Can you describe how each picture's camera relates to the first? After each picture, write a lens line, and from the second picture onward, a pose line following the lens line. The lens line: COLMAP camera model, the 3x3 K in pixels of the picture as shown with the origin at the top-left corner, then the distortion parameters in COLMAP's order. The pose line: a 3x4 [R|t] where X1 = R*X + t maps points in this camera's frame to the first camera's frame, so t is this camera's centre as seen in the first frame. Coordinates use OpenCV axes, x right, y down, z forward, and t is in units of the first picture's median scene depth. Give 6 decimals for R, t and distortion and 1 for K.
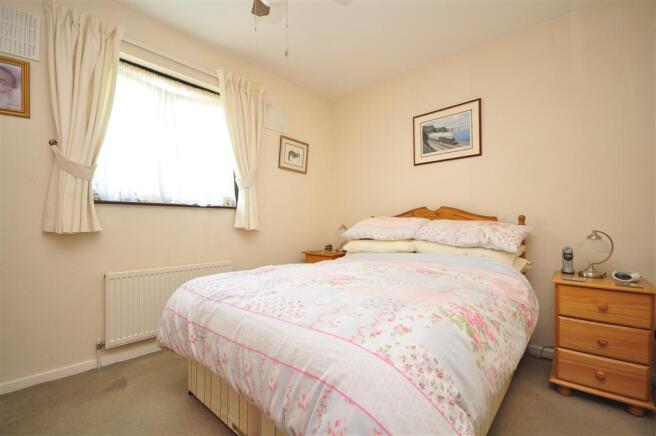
lens RADIAL K [[289.7, 0, 317.6], [0, 289.7, 220.8], [0, 0, 1]] dist [0.000081, 0.000044]
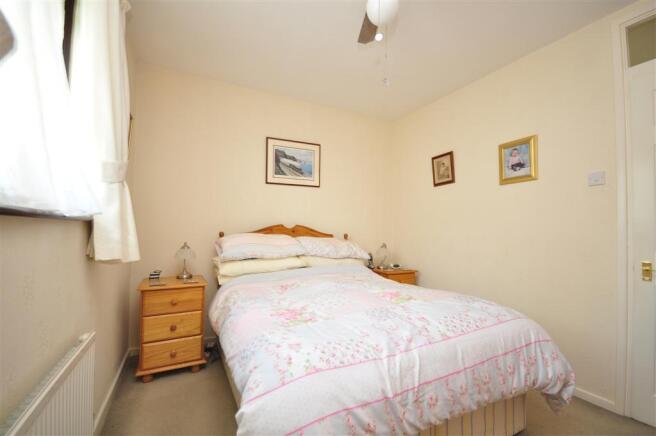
lens RADIAL K [[297.5, 0, 327.2], [0, 297.5, 214.5], [0, 0, 1]] dist [-0.001074, -0.000154]
pose [[0.322897, 0.060201, 0.944518, -0.635910], [-0.007941, 0.998112, -0.060902, -0.019629], [-0.946401, 0.012165, 0.322765, 0.493868]]
